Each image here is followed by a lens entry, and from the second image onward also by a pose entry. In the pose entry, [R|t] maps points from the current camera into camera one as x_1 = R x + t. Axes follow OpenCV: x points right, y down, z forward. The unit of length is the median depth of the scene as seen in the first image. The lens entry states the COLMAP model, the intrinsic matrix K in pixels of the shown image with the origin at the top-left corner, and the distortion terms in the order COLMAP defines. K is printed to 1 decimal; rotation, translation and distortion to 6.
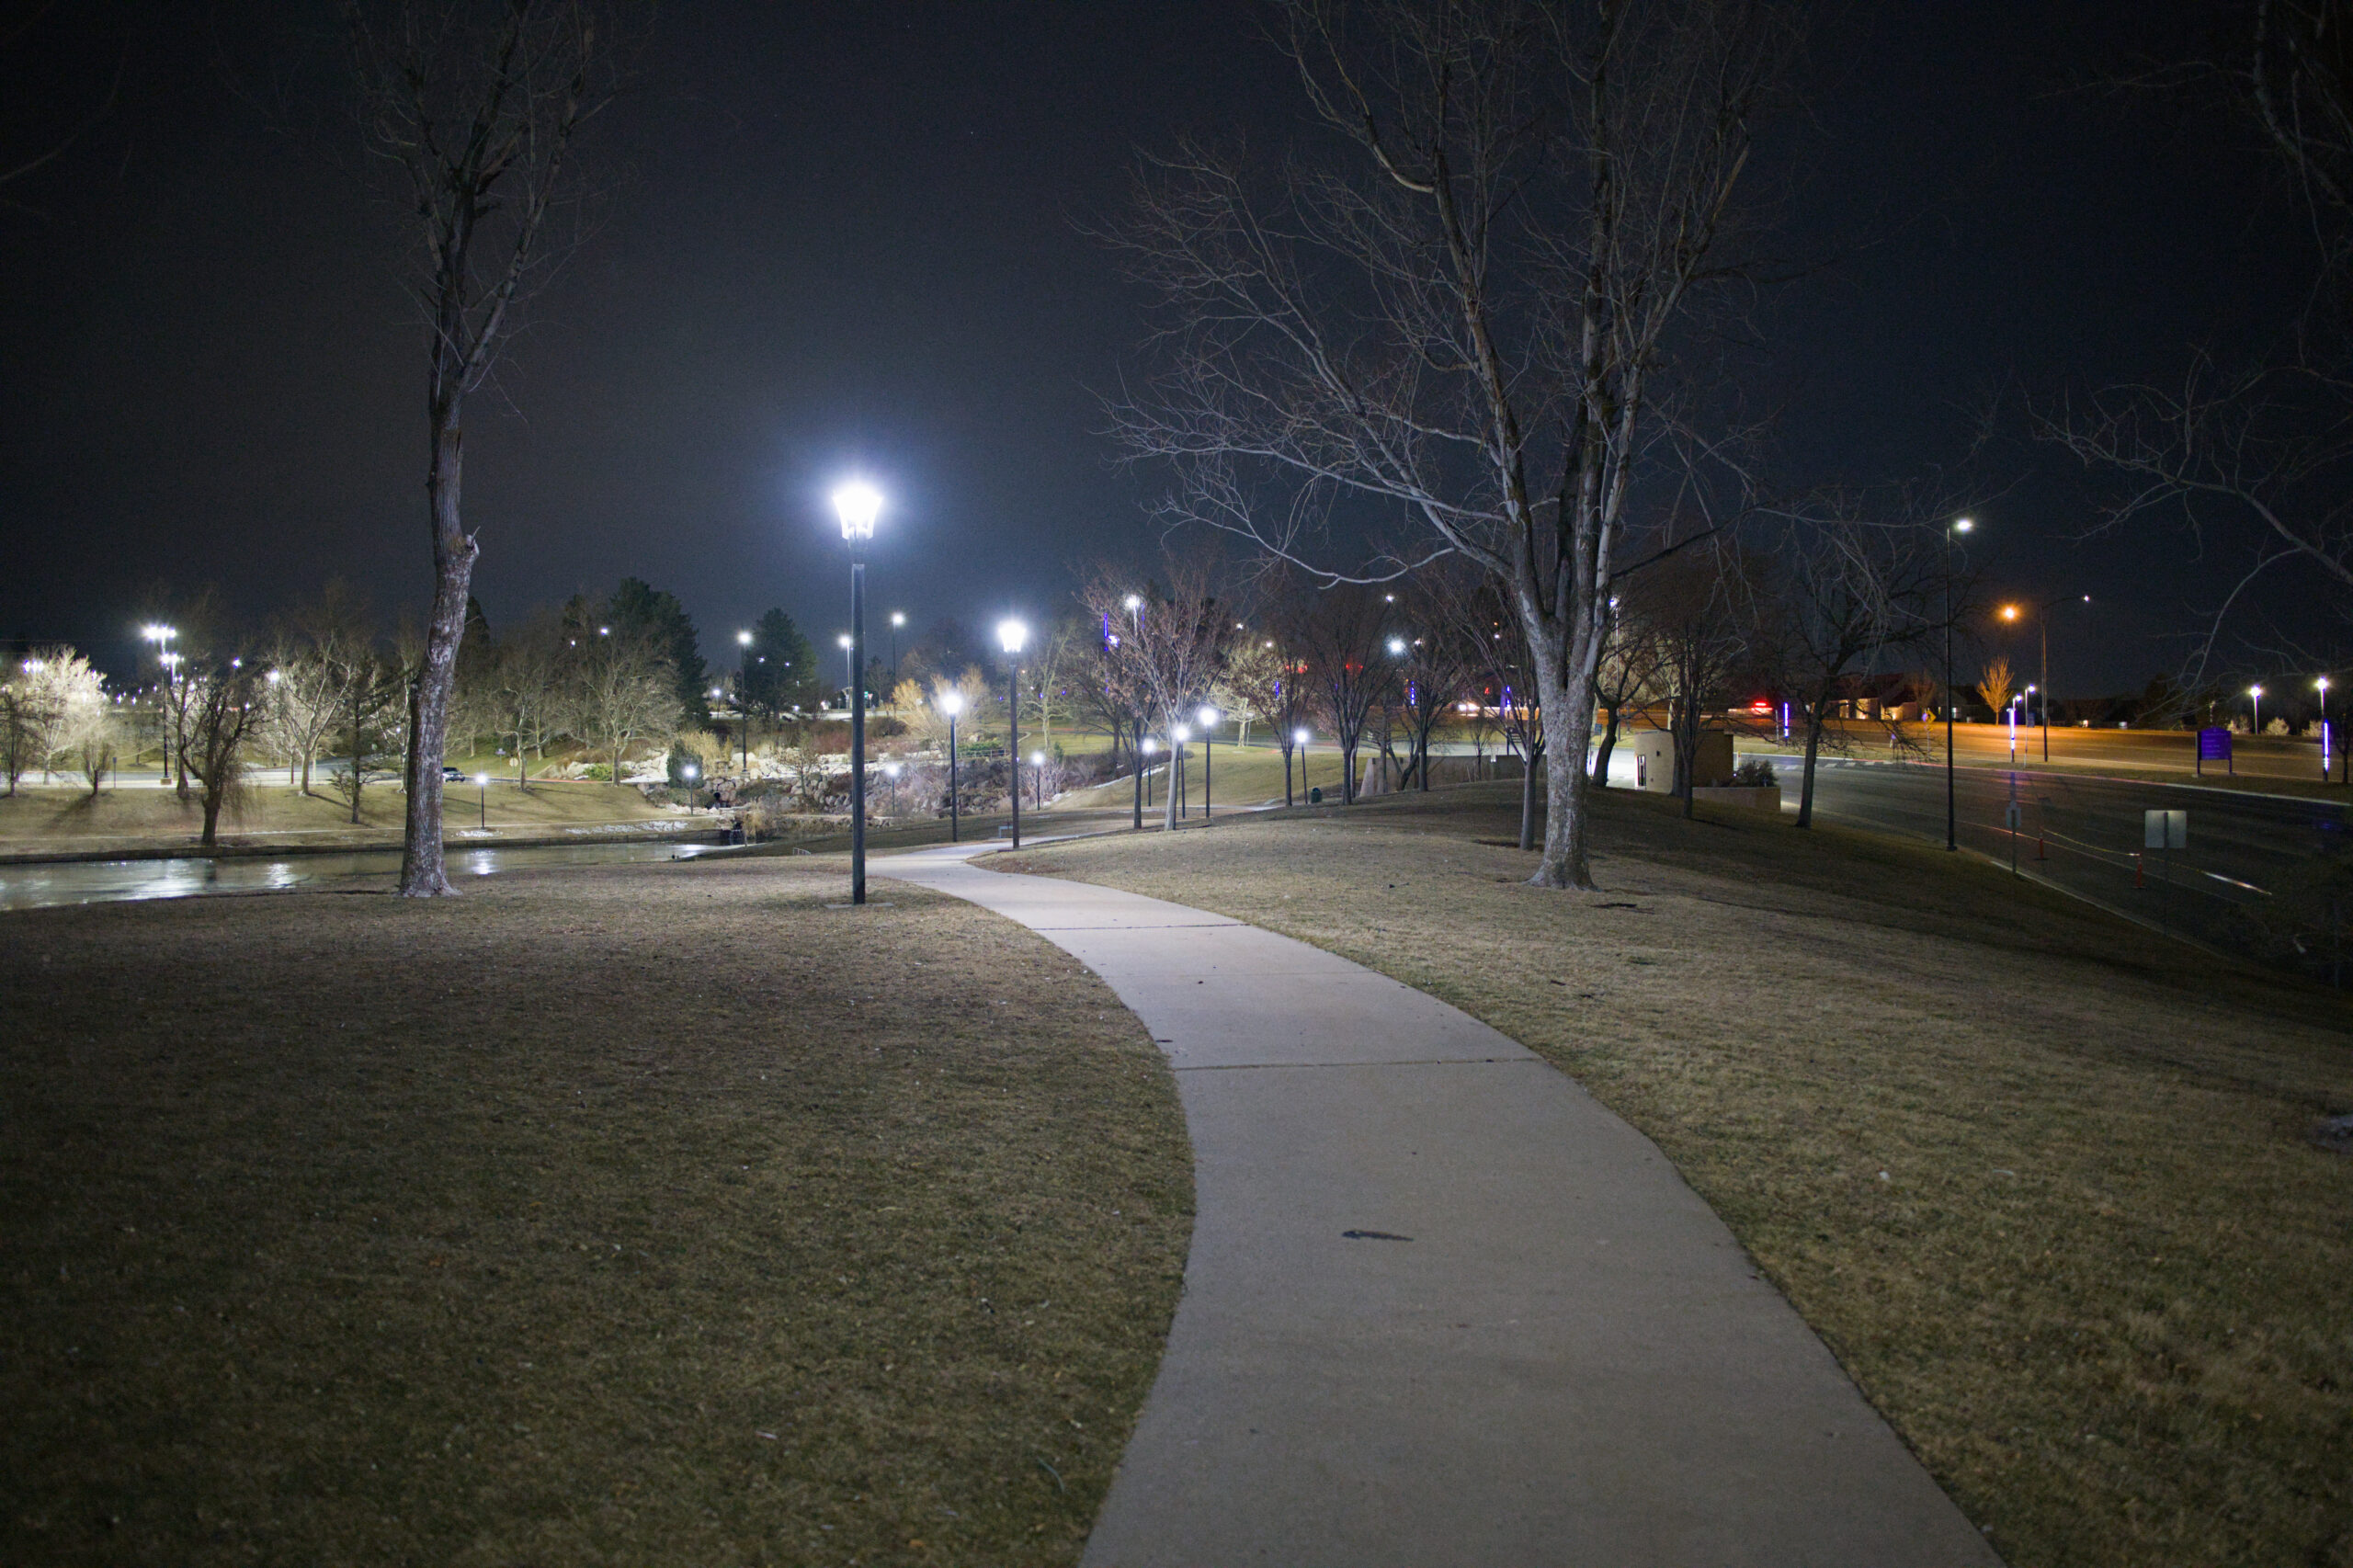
lens RADIAL K [[1903.1, 0, 1171.4], [0, 1903.1, 789.2], [0, 0, 1]] dist [-0.019352, -0.002604]
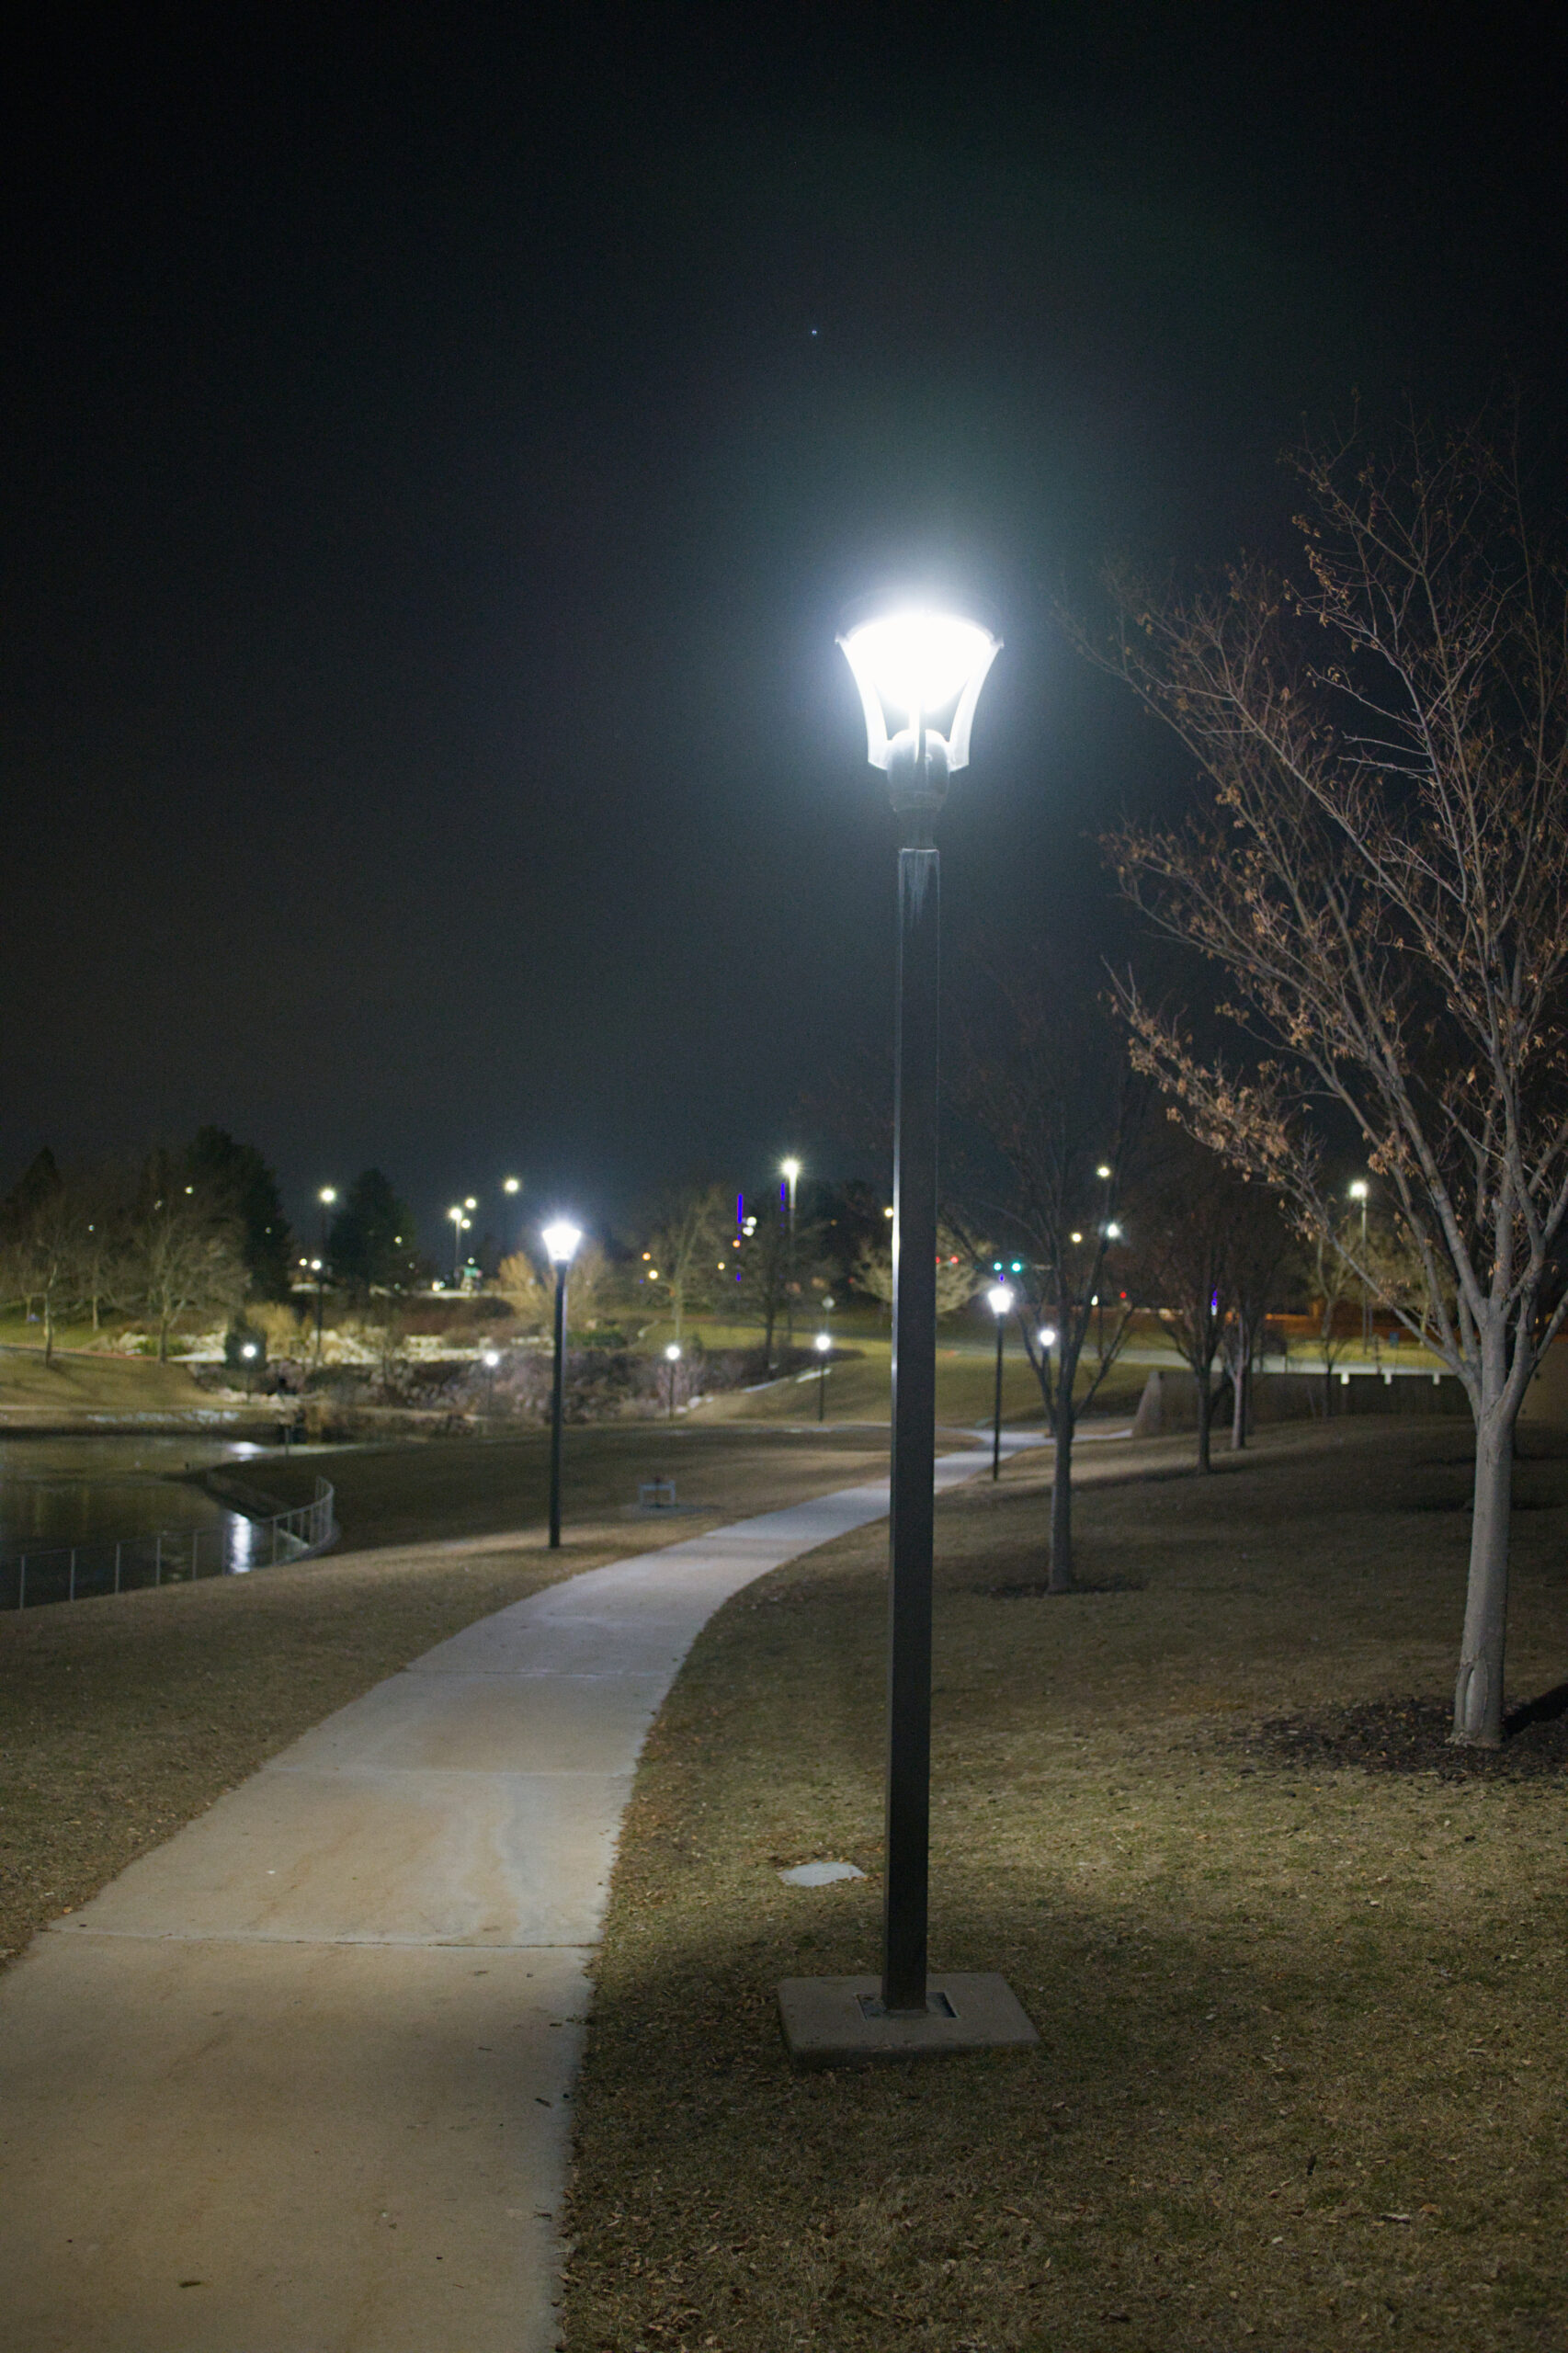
lens RADIAL K [[1903.1, 0, 792.8], [0, 1903.1, 1175.7], [0, 0, 1]] dist [-0.019352, -0.002604]
pose [[0.999226, 0.039340, 0.000439, -0.018634], [-0.039052, 0.993123, -0.110368, -0.002886], [-0.004778, 0.110266, 0.993891, 0.160466]]
